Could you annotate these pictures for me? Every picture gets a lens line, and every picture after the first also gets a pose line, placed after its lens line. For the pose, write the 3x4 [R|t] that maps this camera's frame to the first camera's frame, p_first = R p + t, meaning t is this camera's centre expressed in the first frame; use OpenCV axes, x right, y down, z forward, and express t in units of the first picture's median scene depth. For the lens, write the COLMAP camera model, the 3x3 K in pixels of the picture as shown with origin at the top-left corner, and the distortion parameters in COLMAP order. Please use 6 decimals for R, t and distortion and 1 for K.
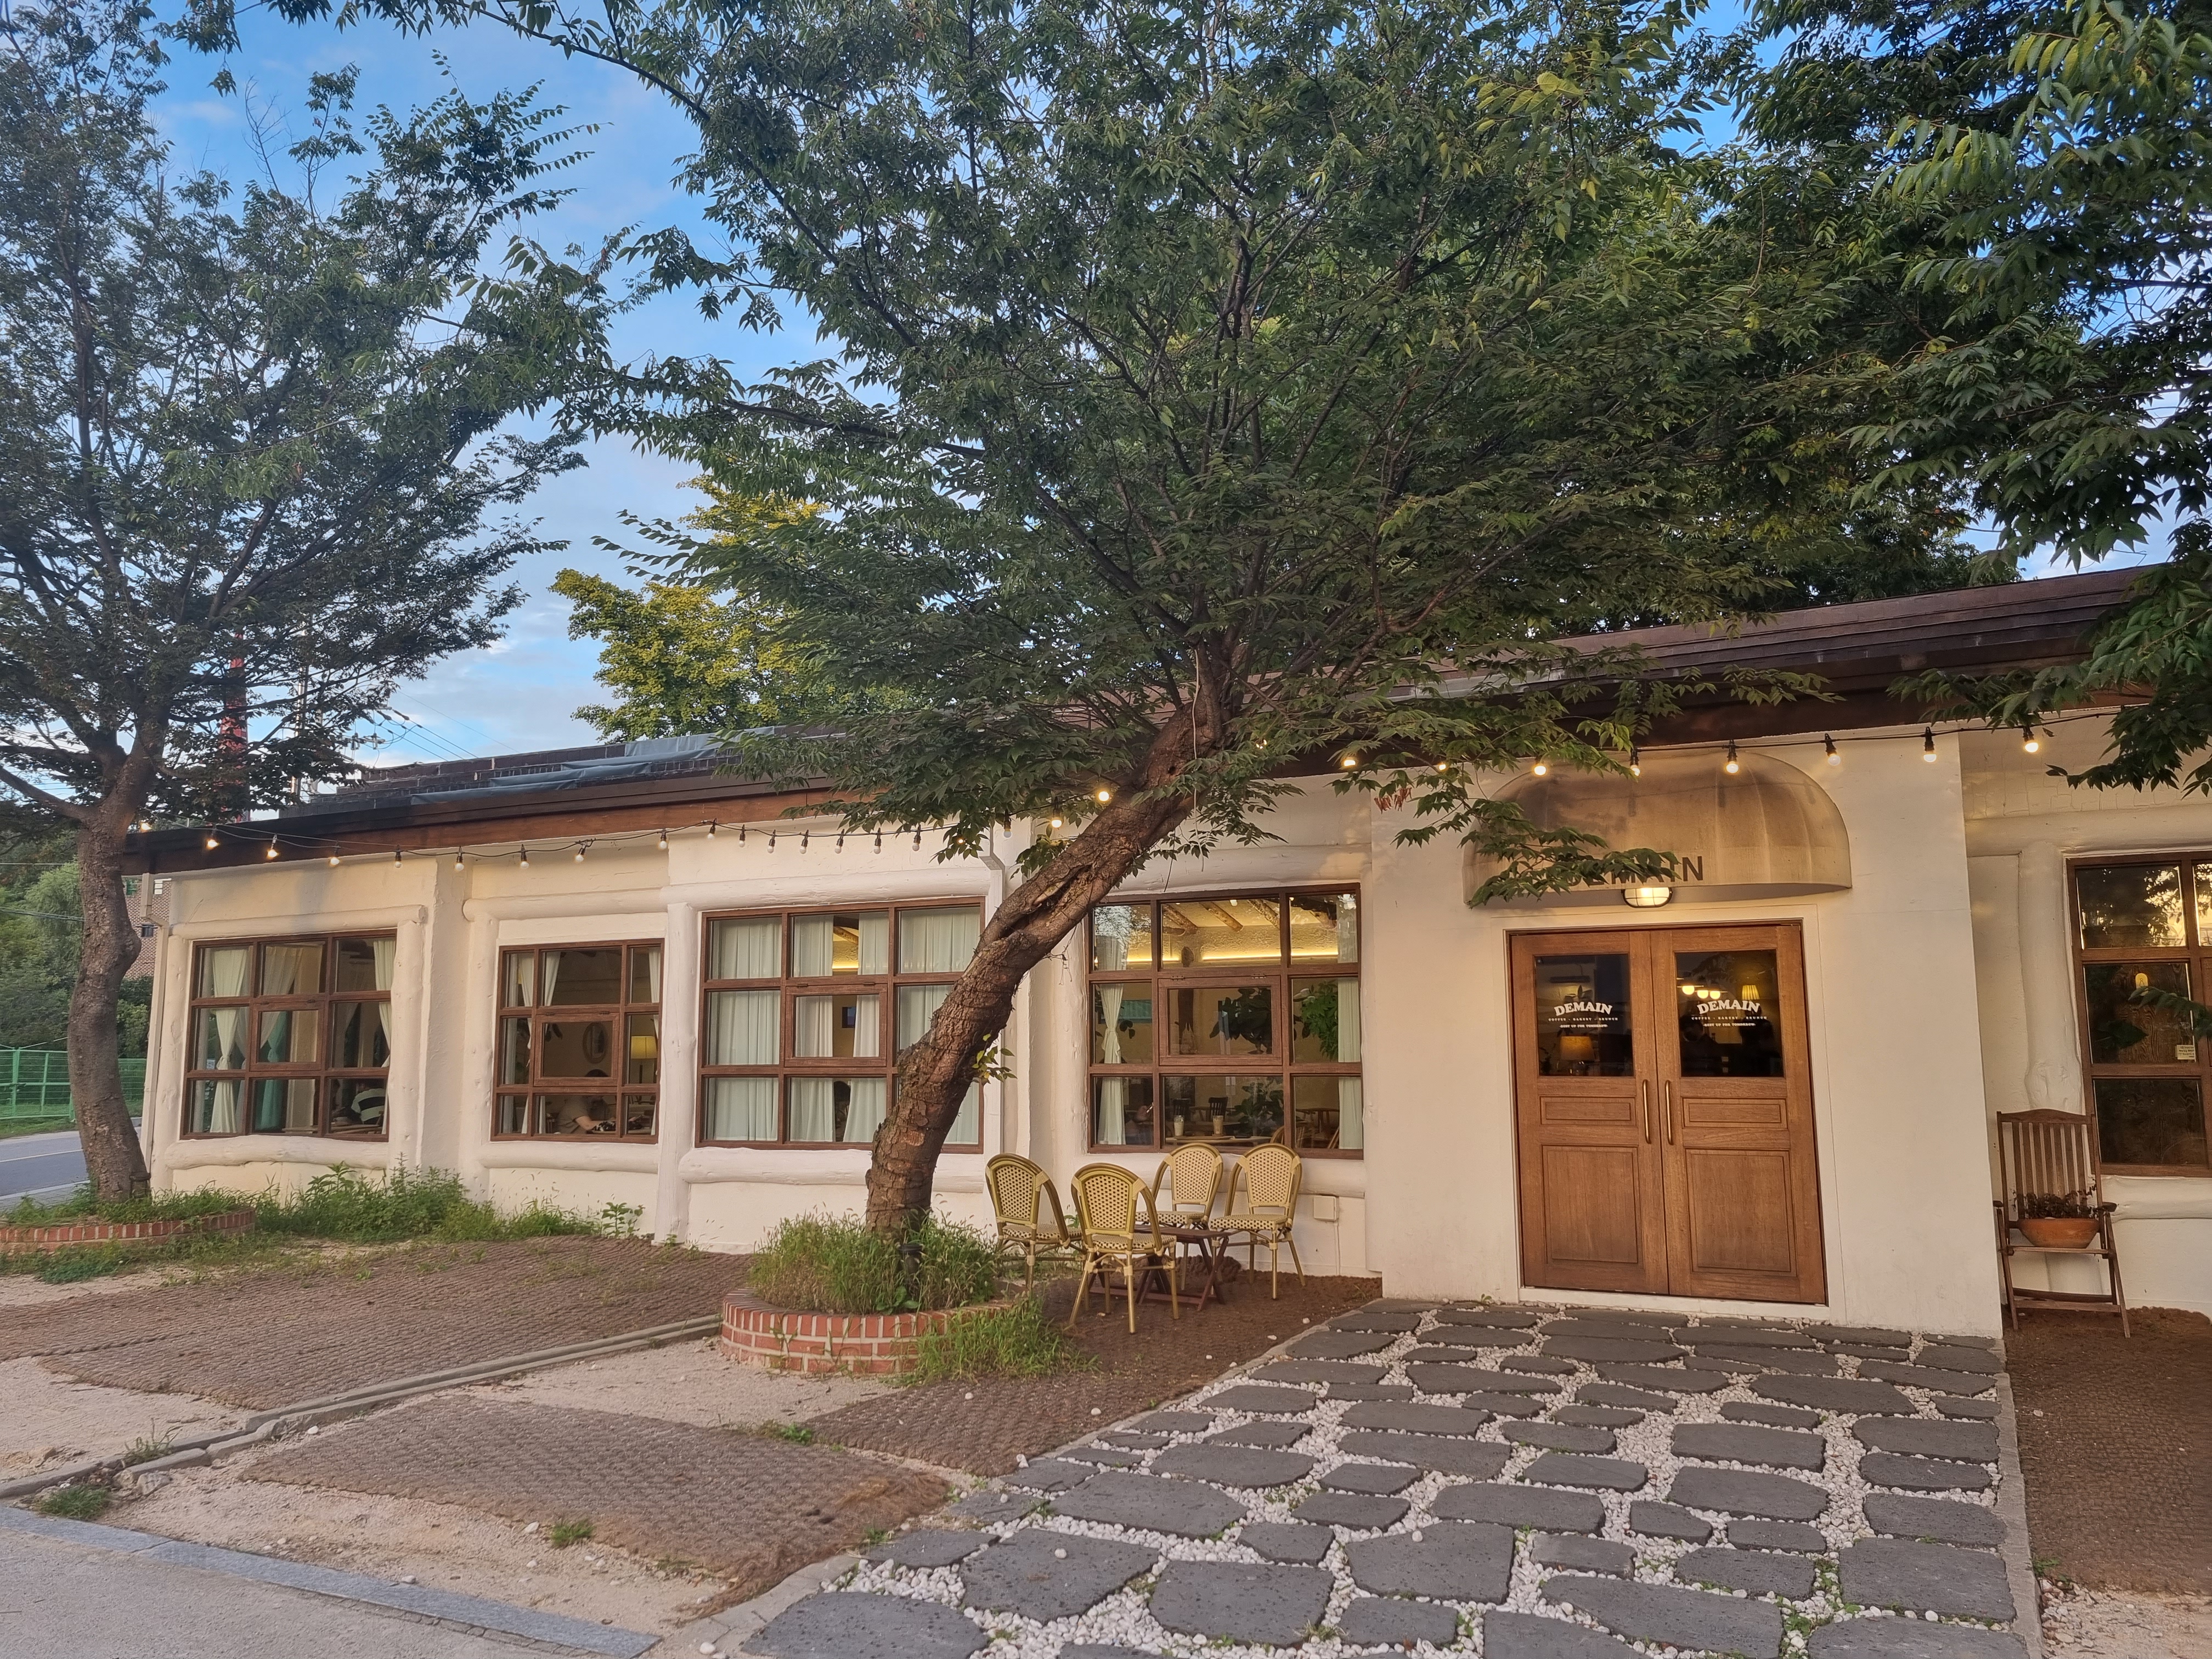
lens RADIAL K [[1646.9, 0, 1106.0], [0, 1646.9, 829.5], [0, 0, 1]] dist [0.041982, -0.004596]
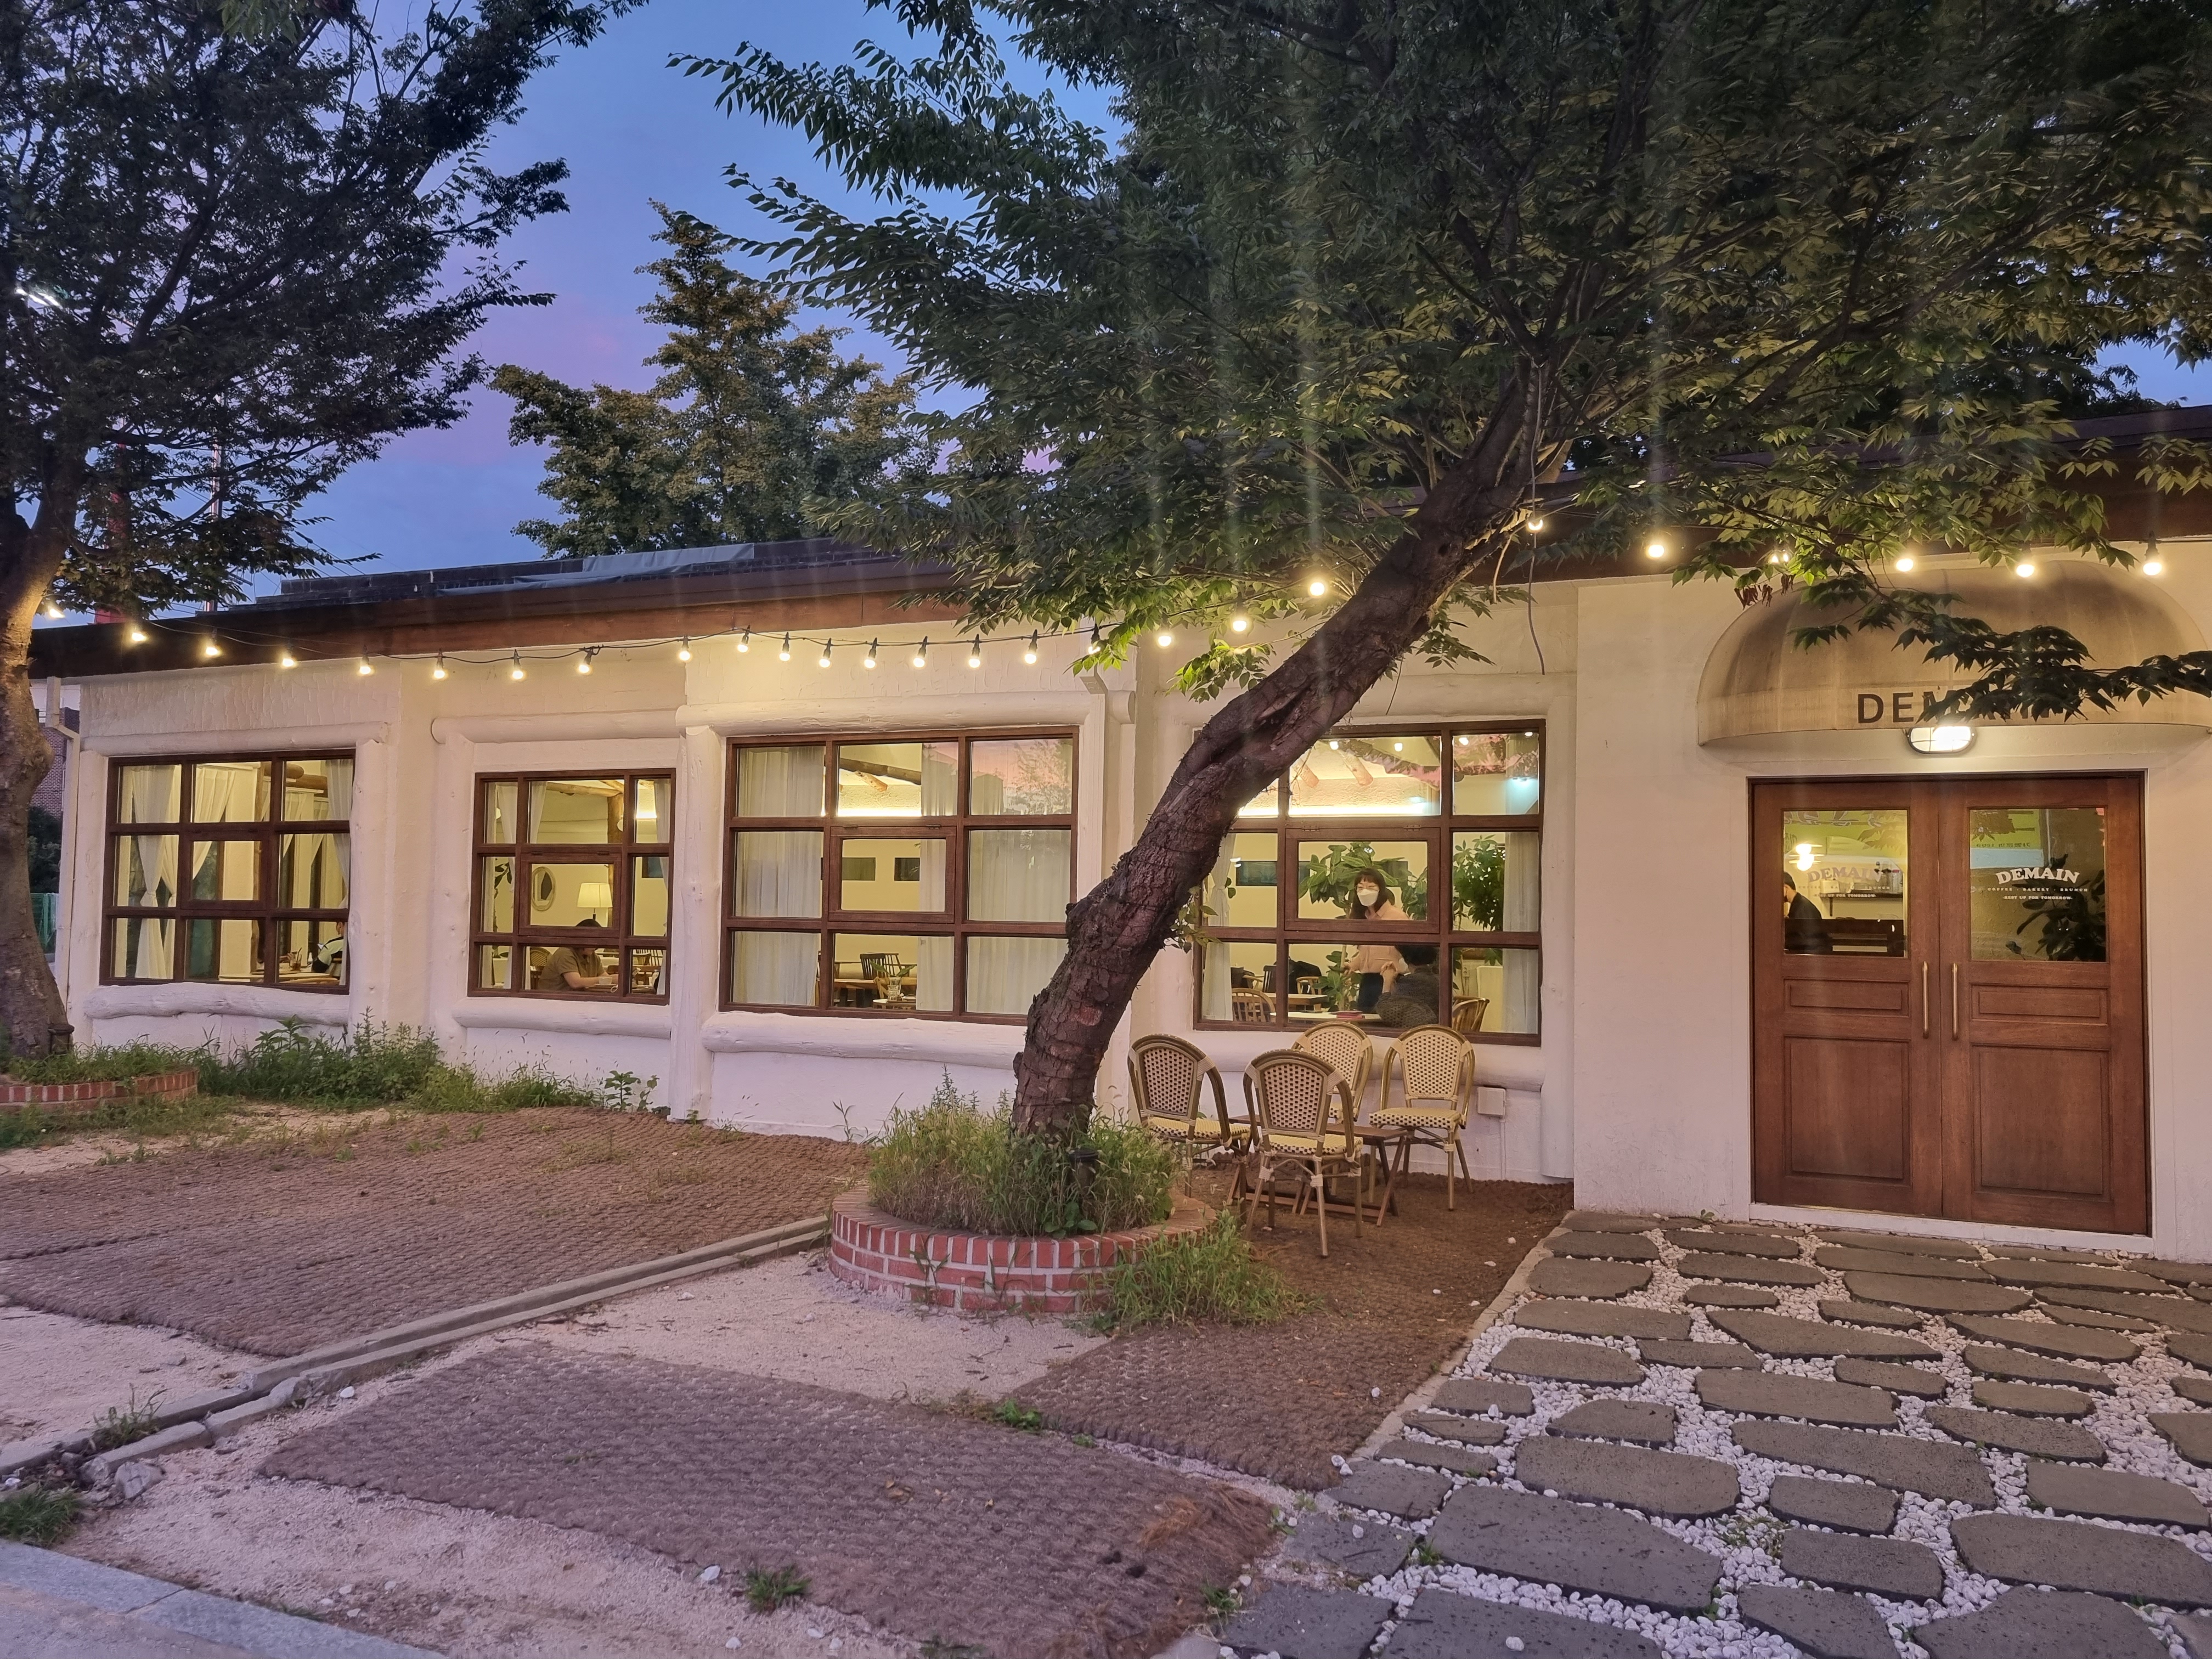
lens RADIAL K [[1710.6, 0, 1106.0], [0, 1710.6, 829.5], [0, 0, 1]] dist [0.044333, -0.003191]
pose [[0.999153, 0.025298, 0.032463, -0.100144], [-0.027977, 0.995995, 0.084919, 0.021799], [-0.030185, -0.085755, 0.995859, 0.145702]]
